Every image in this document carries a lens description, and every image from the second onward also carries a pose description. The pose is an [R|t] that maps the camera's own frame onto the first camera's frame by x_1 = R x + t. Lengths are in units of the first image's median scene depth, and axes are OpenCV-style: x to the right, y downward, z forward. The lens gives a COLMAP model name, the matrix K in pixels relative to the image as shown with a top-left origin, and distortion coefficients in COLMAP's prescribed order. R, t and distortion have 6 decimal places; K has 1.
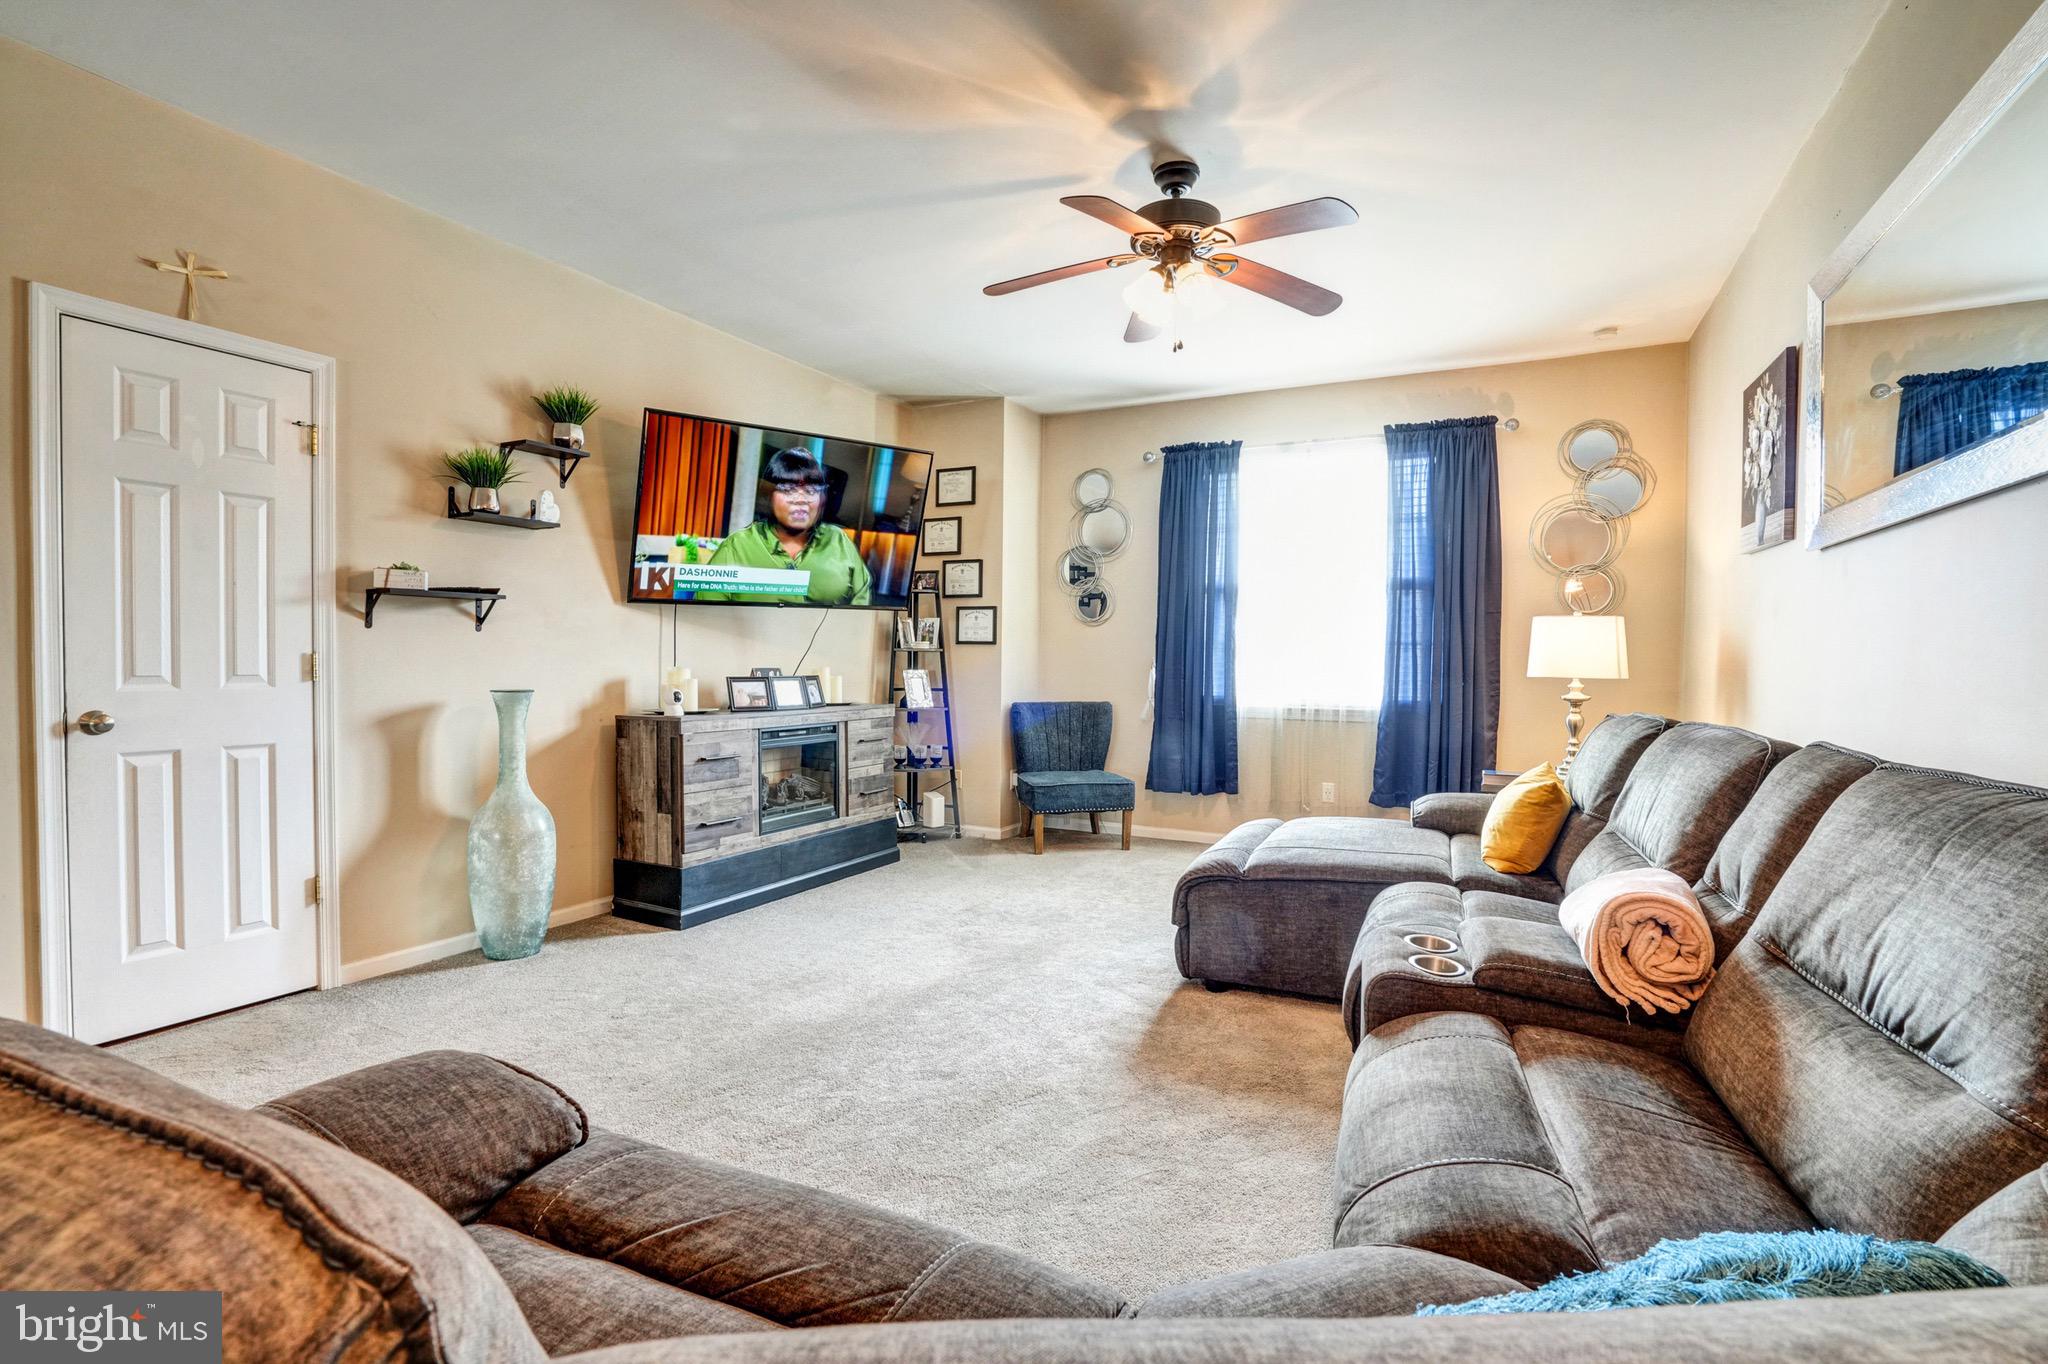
lens RADIAL K [[943.4, 0, 1024.4], [0, 943.4, 678.5], [0, 0, 1]] dist [-0.058709, 0.022037]
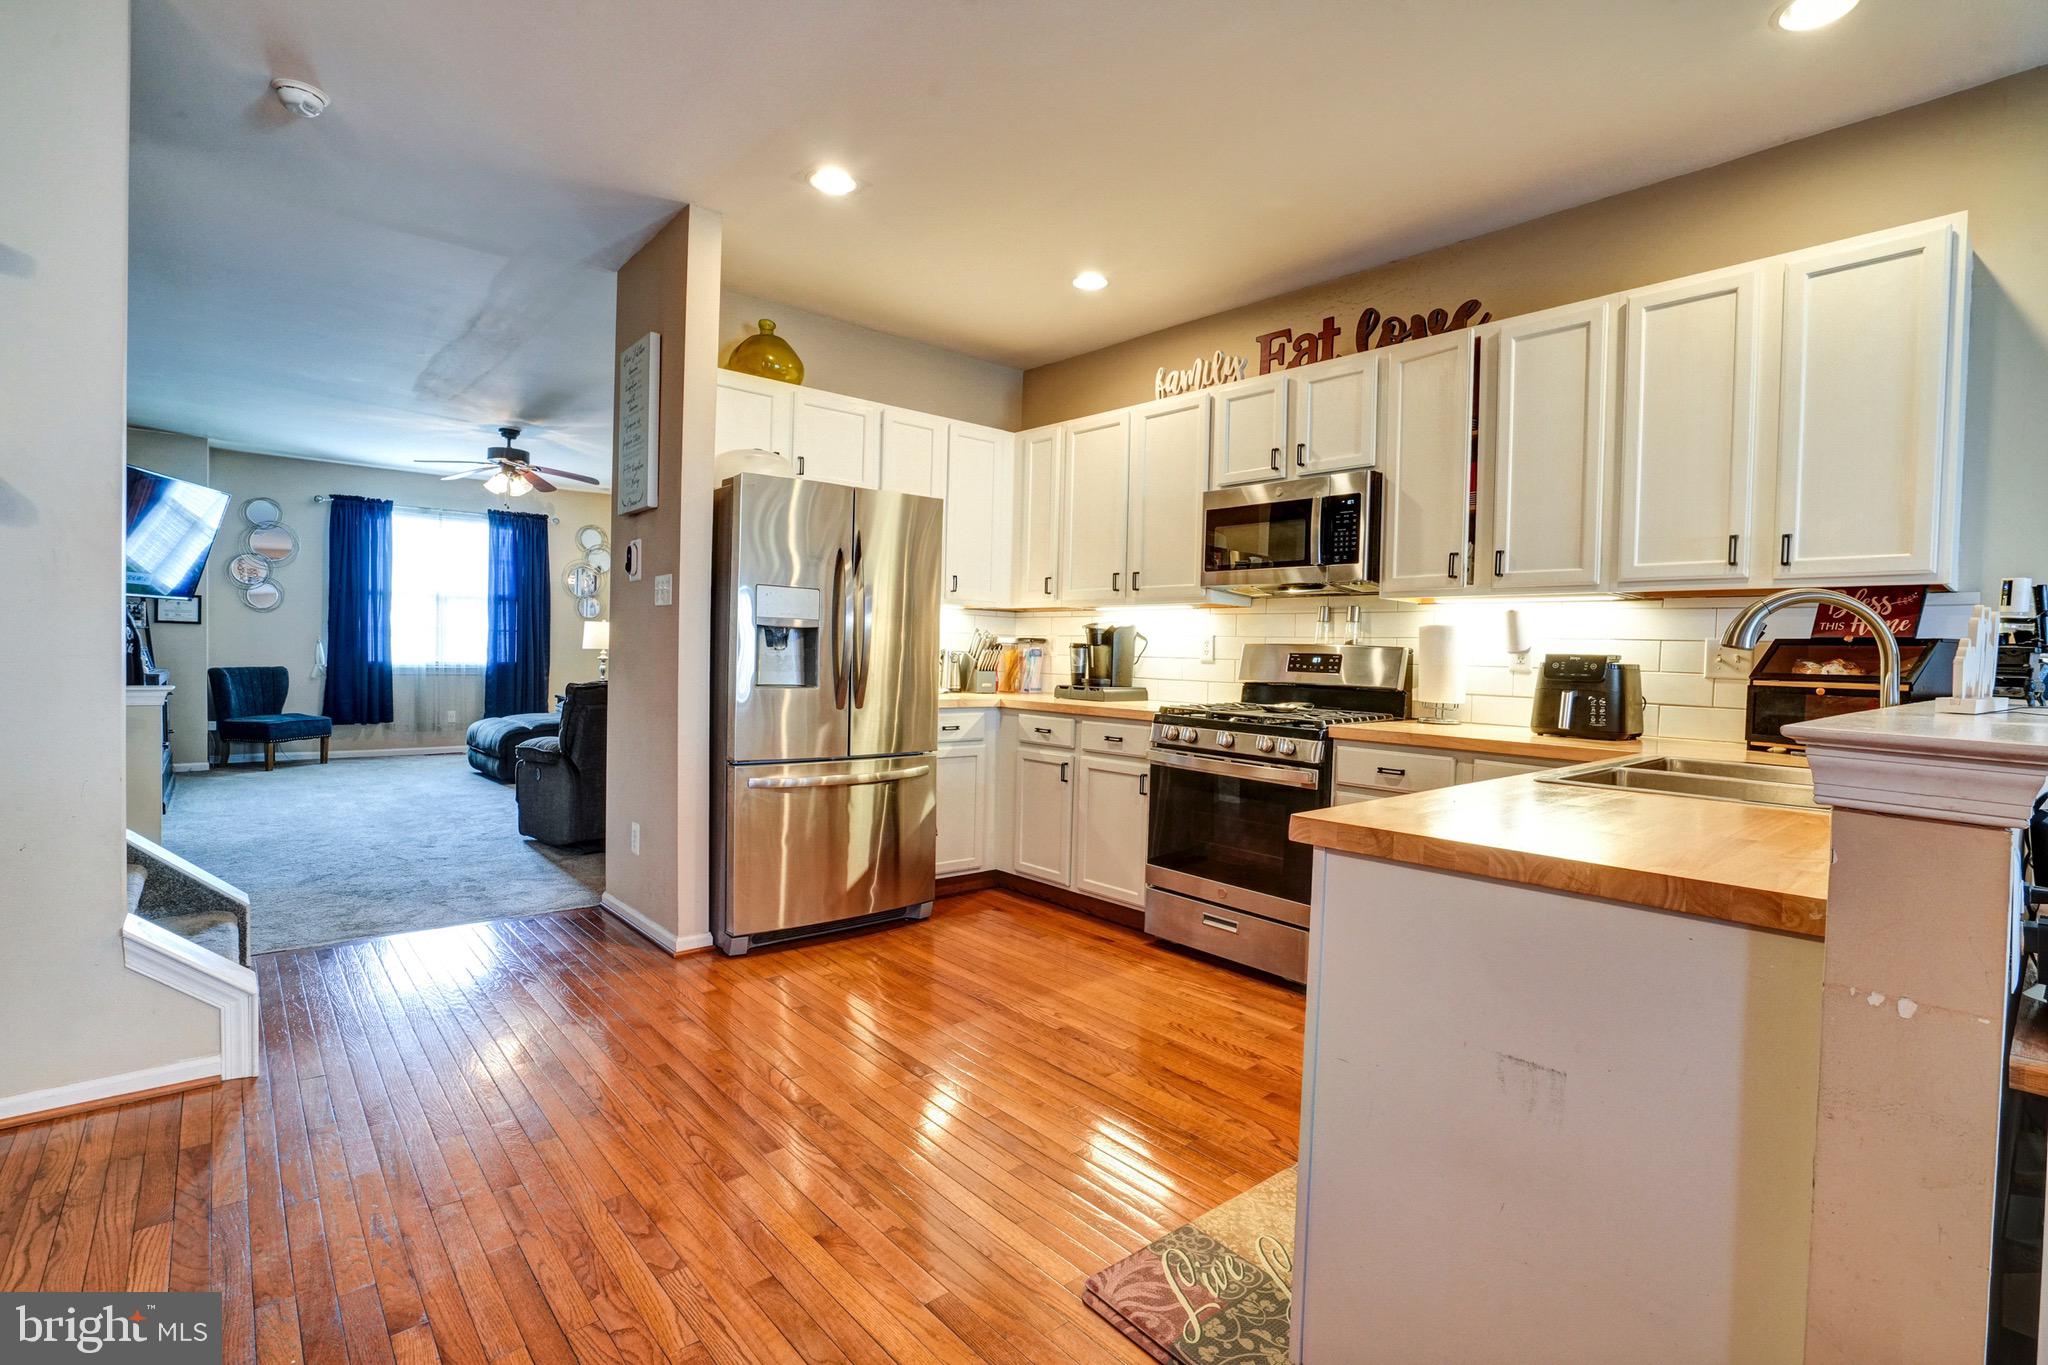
lens RADIAL K [[943.4, 0, 1024.4], [0, 943.4, 679.0], [0, 0, 1]] dist [-0.058709, 0.022037]
pose [[0.365066, -0.026861, 0.930594, -0.996856], [0.001432, 0.999599, 0.028290, 0.008133], [-0.930980, -0.008995, 0.364958, -0.680908]]
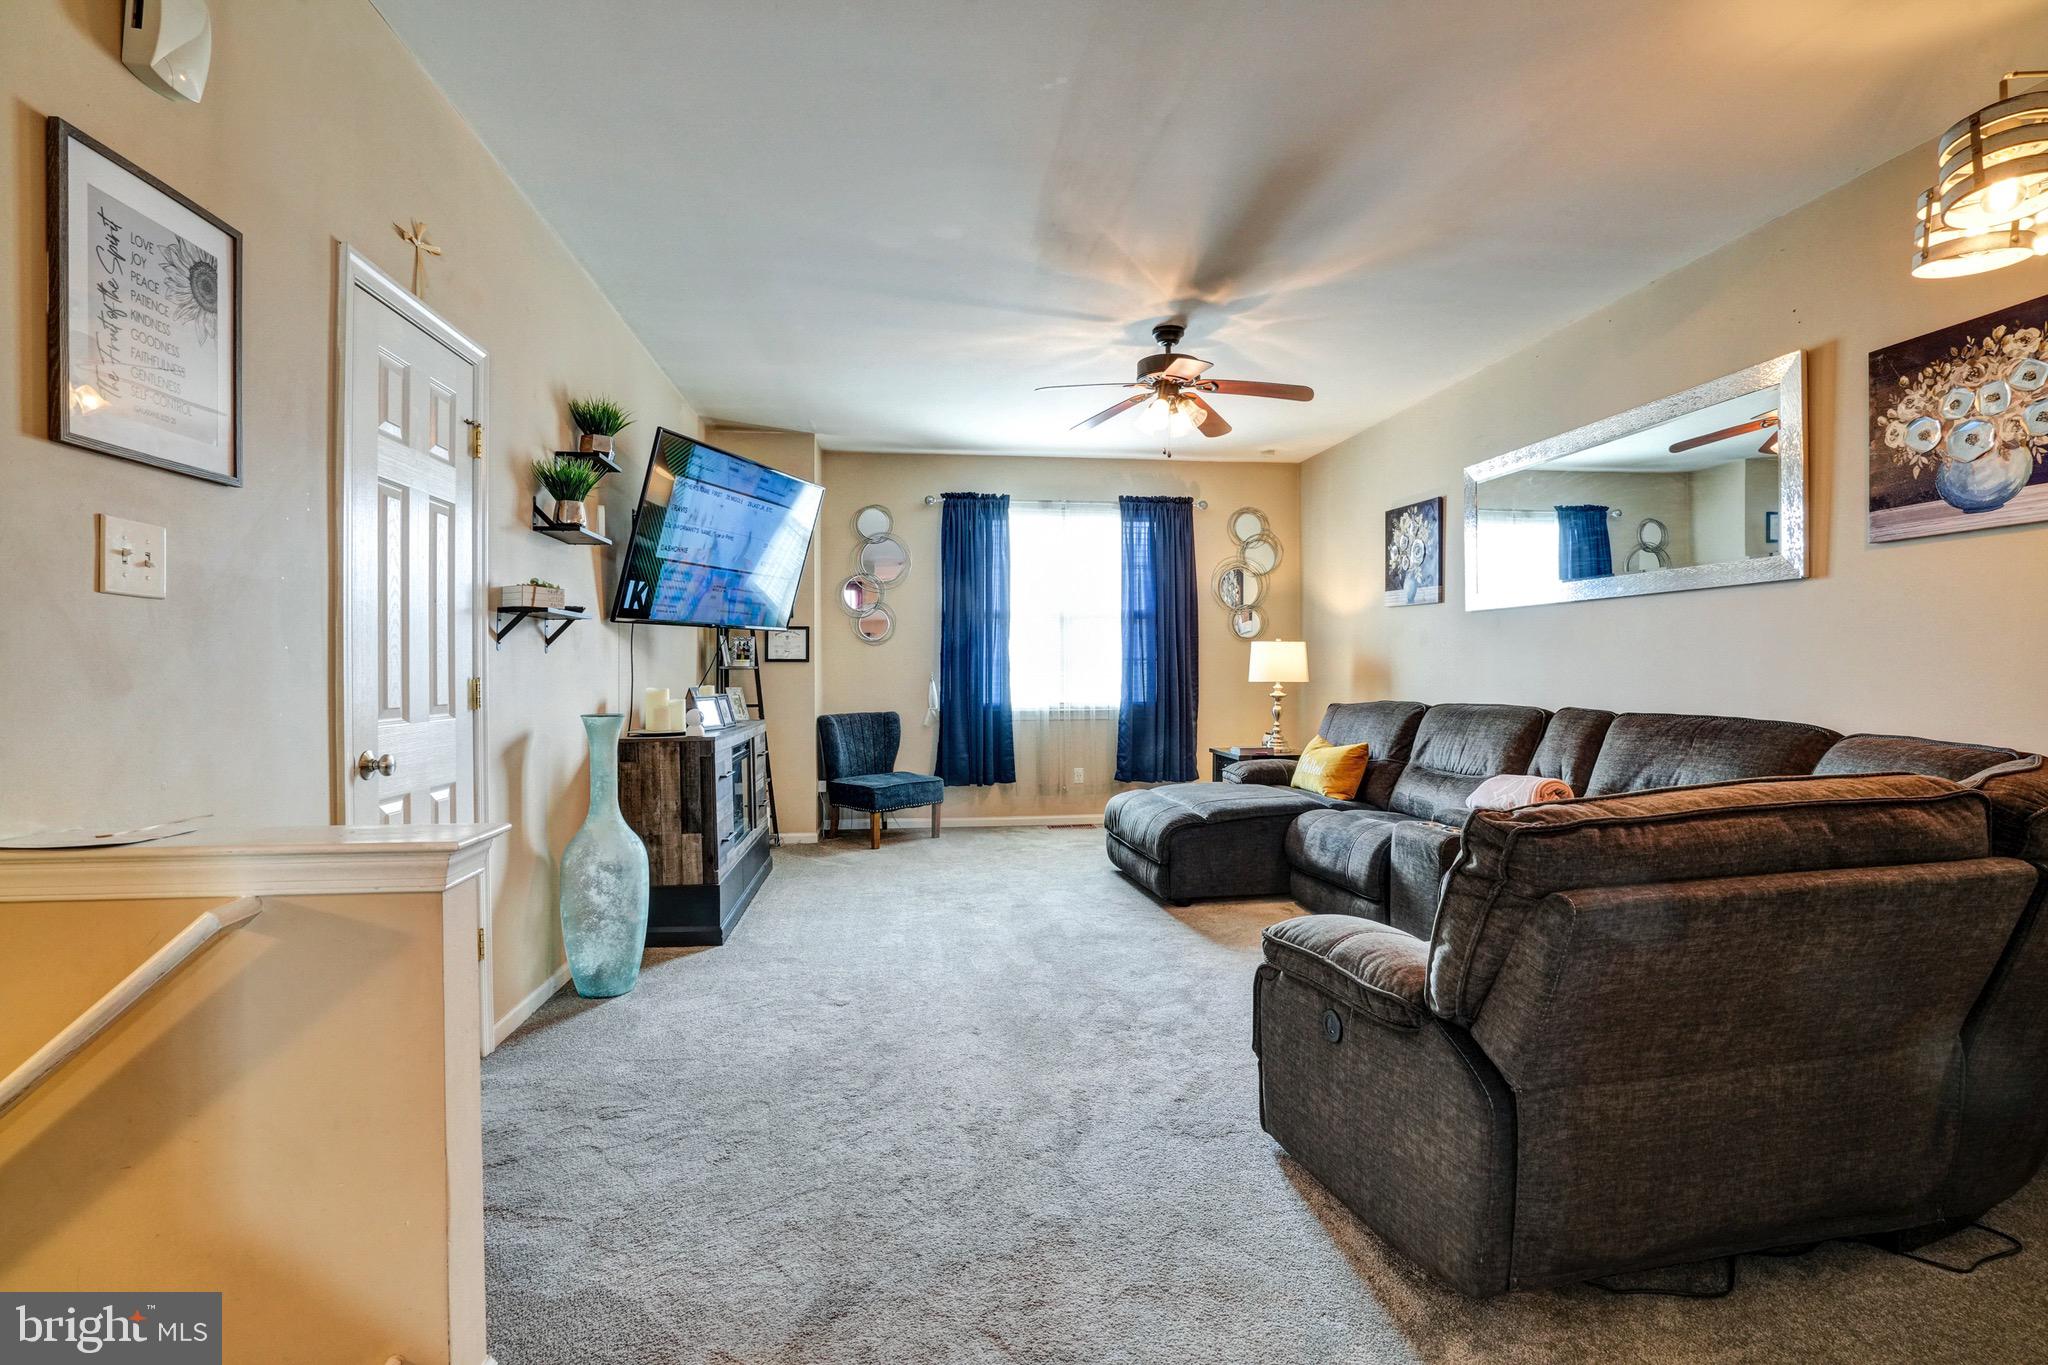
lens RADIAL K [[943.4, 0, 1024.4], [0, 943.4, 679.0], [0, 0, 1]] dist [-0.058709, 0.022037]
pose [[0.821377, -0.016517, 0.570147, -0.545839], [0.023323, 0.999717, -0.004639, -0.007094], [-0.569909, 0.017107, 0.821530, -0.027280]]
